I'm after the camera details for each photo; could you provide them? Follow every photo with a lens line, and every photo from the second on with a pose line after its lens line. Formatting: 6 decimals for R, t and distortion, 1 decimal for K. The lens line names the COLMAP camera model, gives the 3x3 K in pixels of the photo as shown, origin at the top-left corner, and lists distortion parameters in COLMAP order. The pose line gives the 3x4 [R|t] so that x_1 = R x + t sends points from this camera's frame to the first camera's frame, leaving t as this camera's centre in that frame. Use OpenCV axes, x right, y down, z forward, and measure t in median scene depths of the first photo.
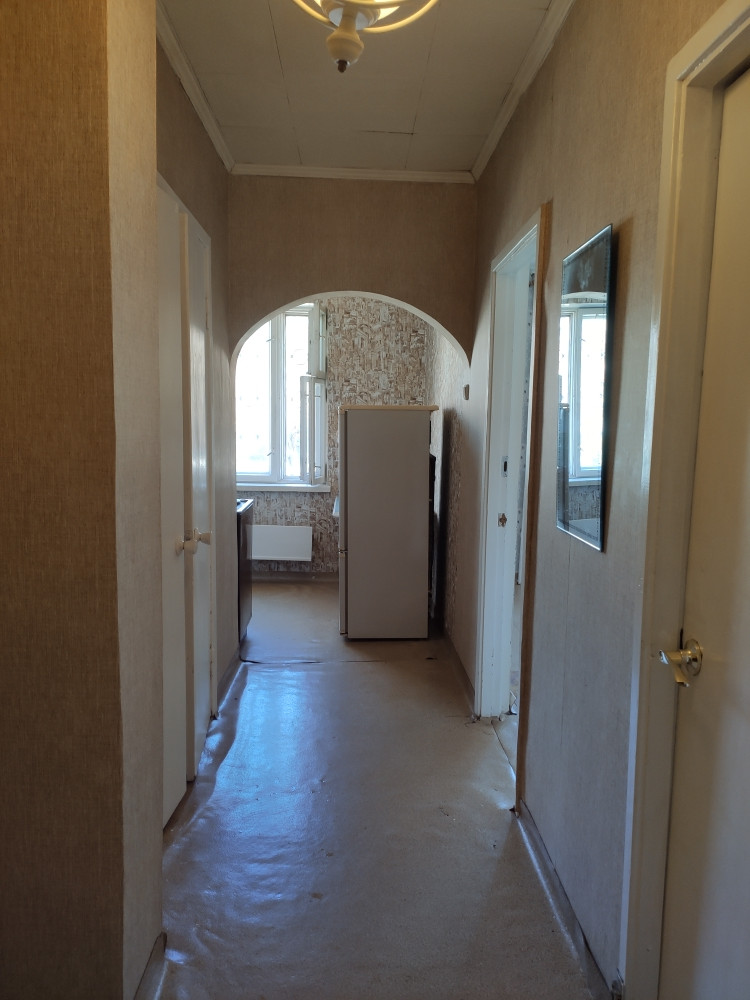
lens RADIAL K [[745.6, 0, 380.8], [0, 745.6, 501.2], [0, 0, 1]] dist [0.086137, -0.120513]
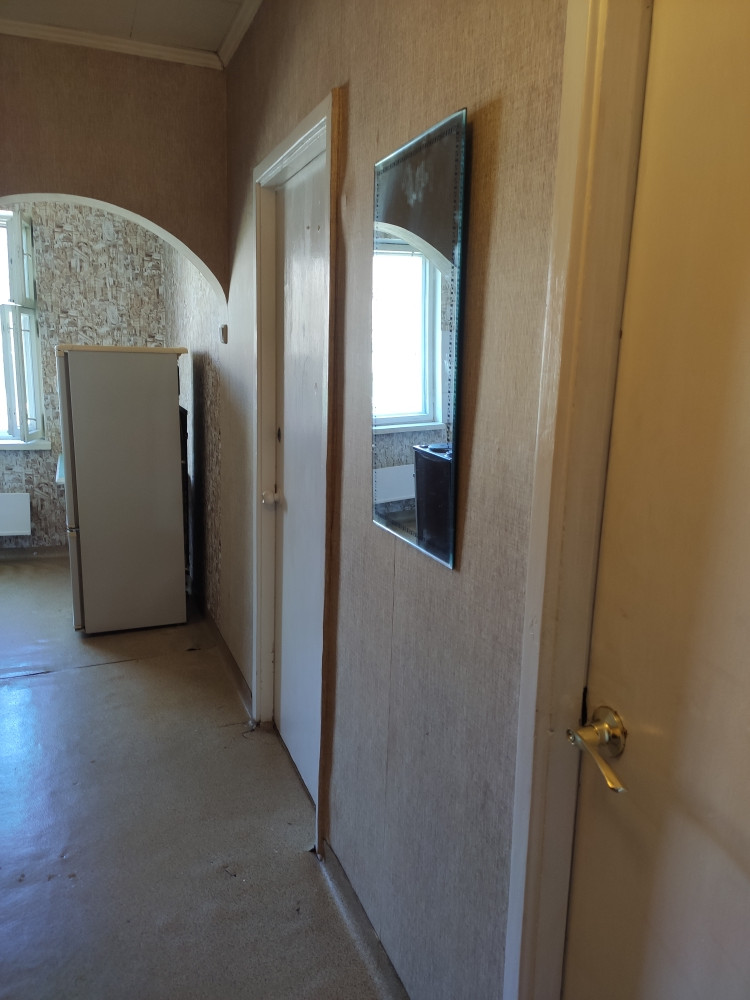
lens RADIAL K [[745.6, 0, 380.8], [0, 745.6, 501.2], [0, 0, 1]] dist [0.086137, -0.120513]
pose [[0.941710, -0.052250, 0.332344, -0.005841], [0.024443, 0.995881, 0.087309, -0.022592], [-0.335537, -0.074096, 0.939108, 0.112482]]
